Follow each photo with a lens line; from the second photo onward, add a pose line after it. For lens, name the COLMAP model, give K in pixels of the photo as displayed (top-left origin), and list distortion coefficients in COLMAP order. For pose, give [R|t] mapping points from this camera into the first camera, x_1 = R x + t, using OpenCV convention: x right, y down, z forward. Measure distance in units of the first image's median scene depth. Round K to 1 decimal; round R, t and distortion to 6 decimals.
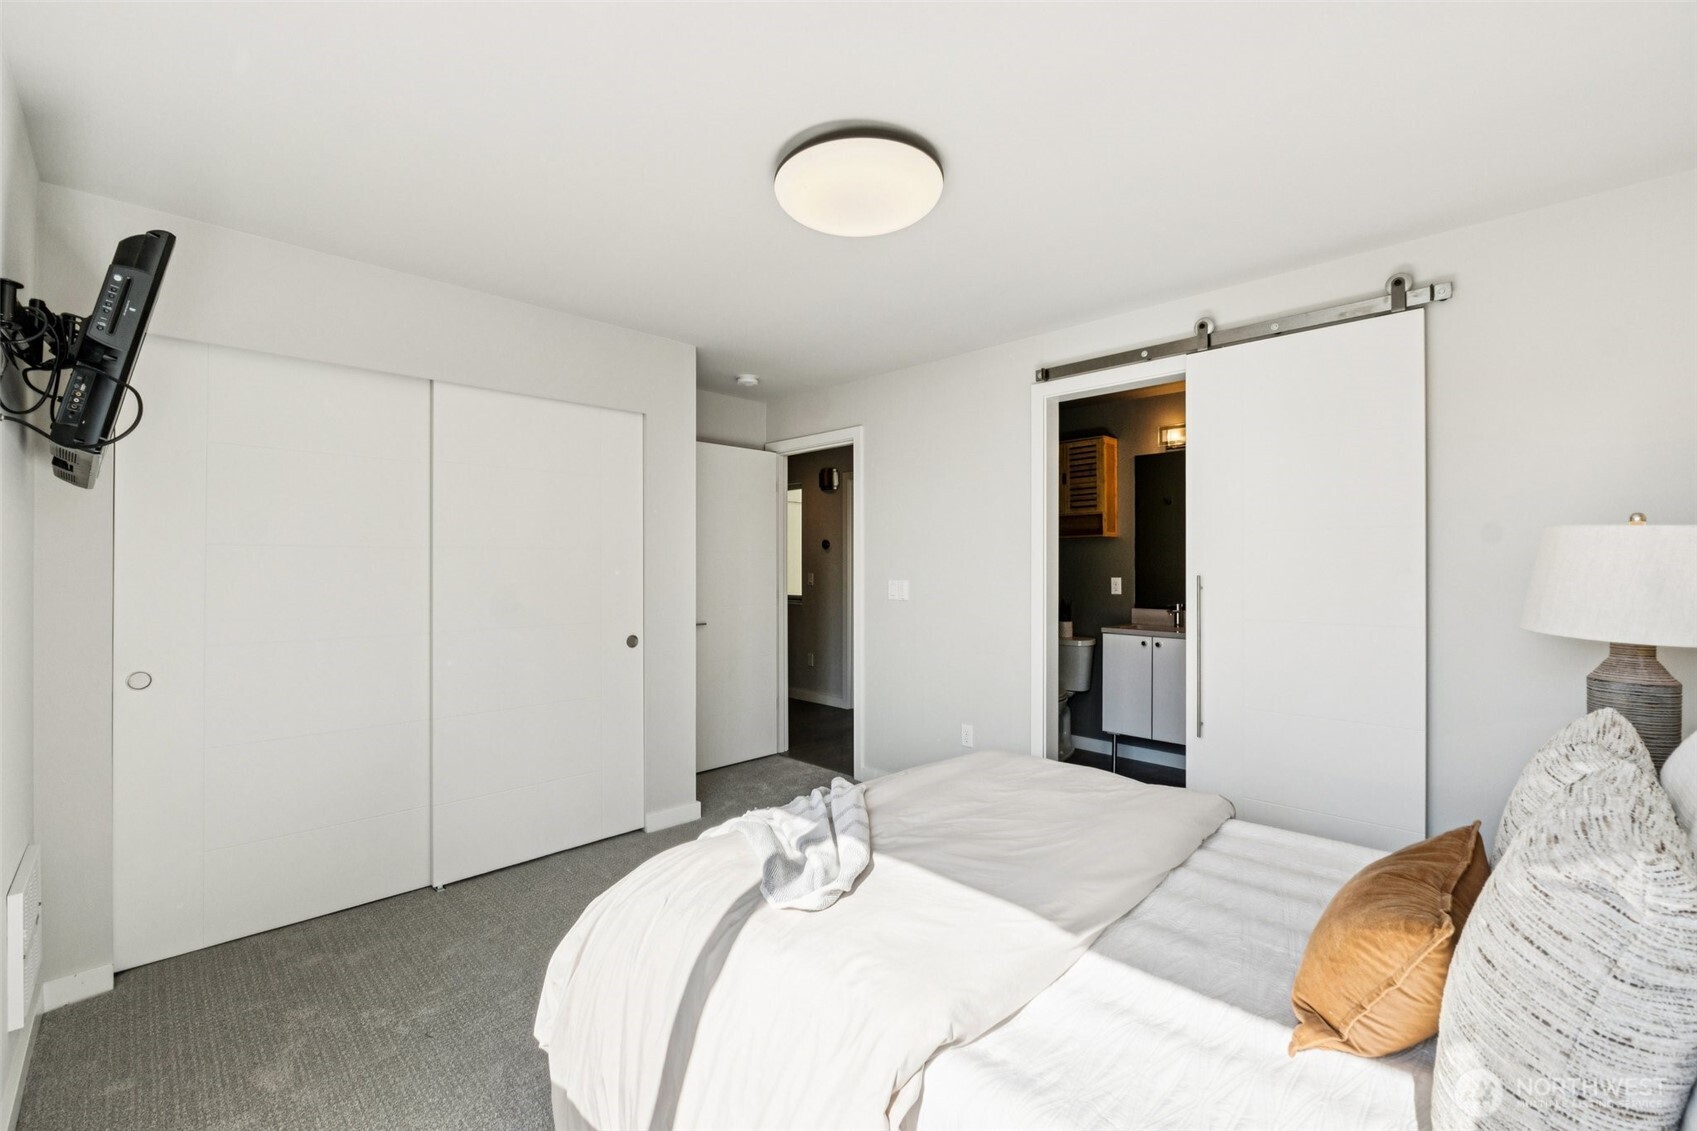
lens RADIAL K [[713.2, 0, 846.6], [0, 713.2, 566.8], [0, 0, 1]] dist [-0.004929, -0.000066]
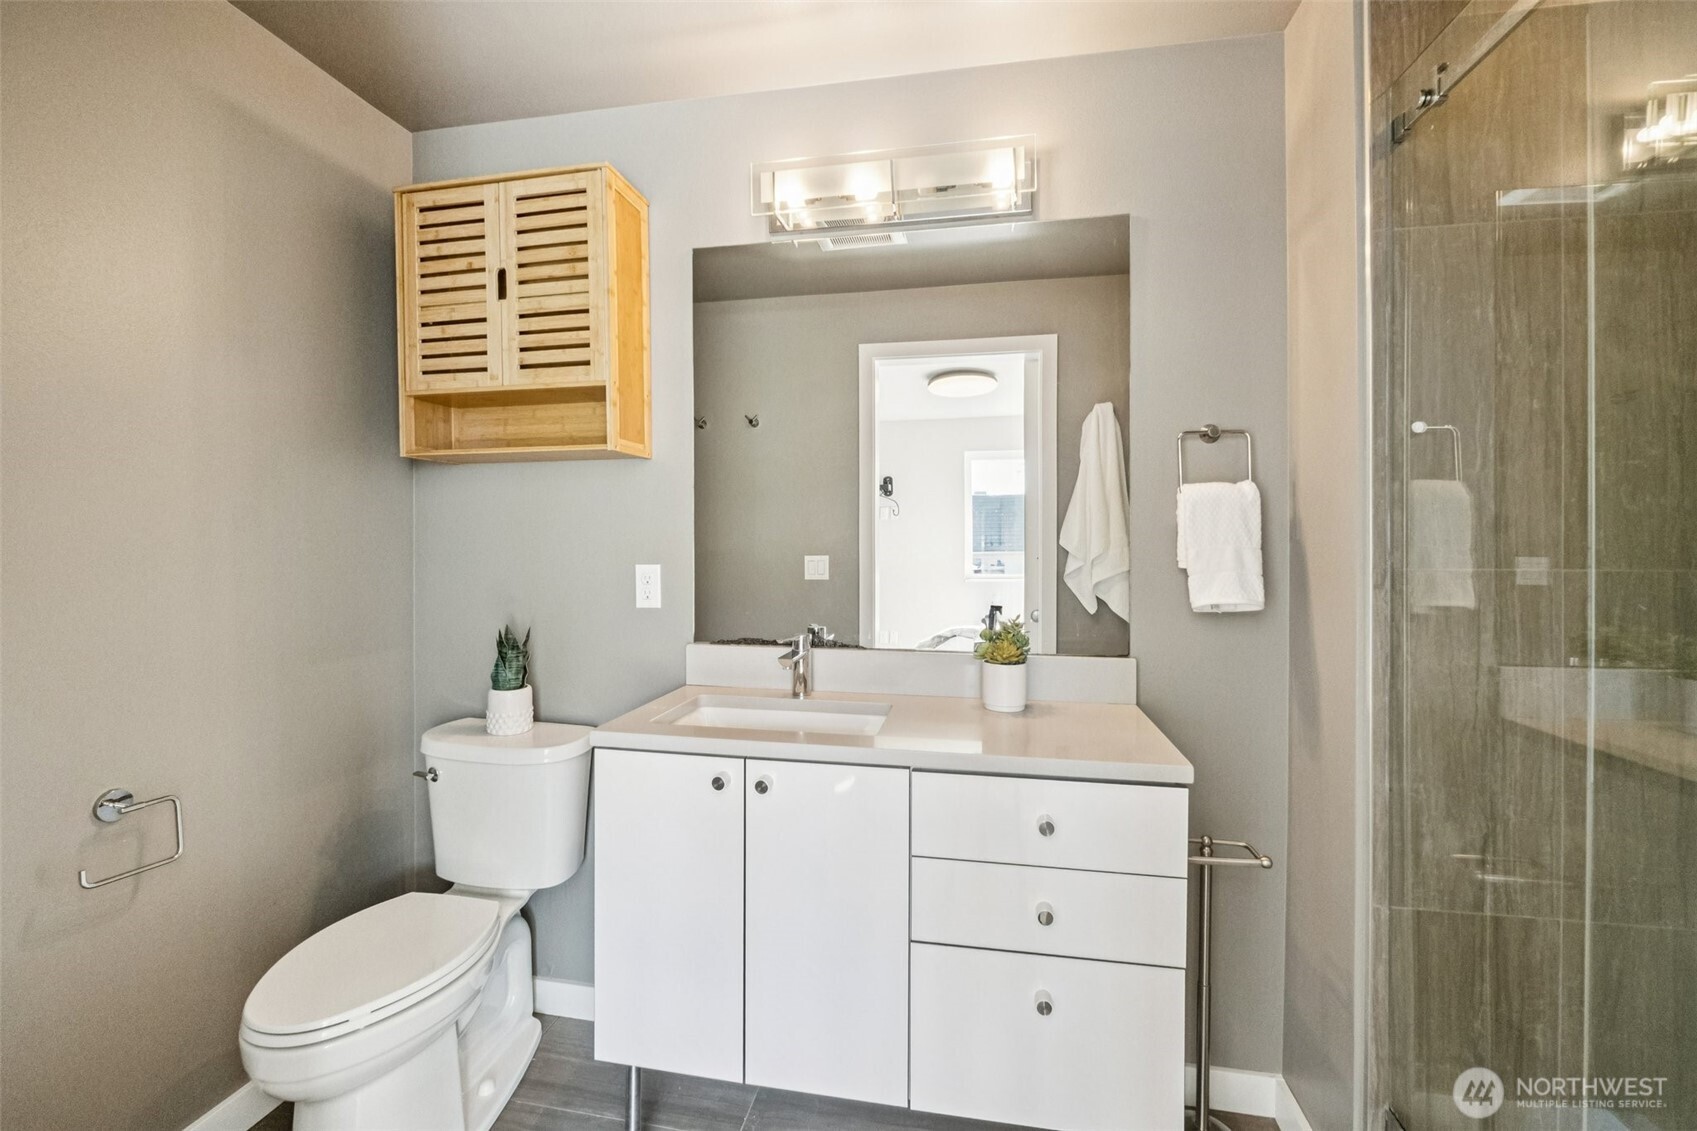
lens RADIAL K [[713.2, 0, 846.6], [0, 713.2, 566.8], [0, 0, 1]] dist [-0.004929, -0.000066]
pose [[0.834080, -0.009432, 0.551563, 0.263635], [-0.000380, 0.999844, 0.017673, 0.009566], [-0.551643, -0.014950, 0.833946, 0.639415]]
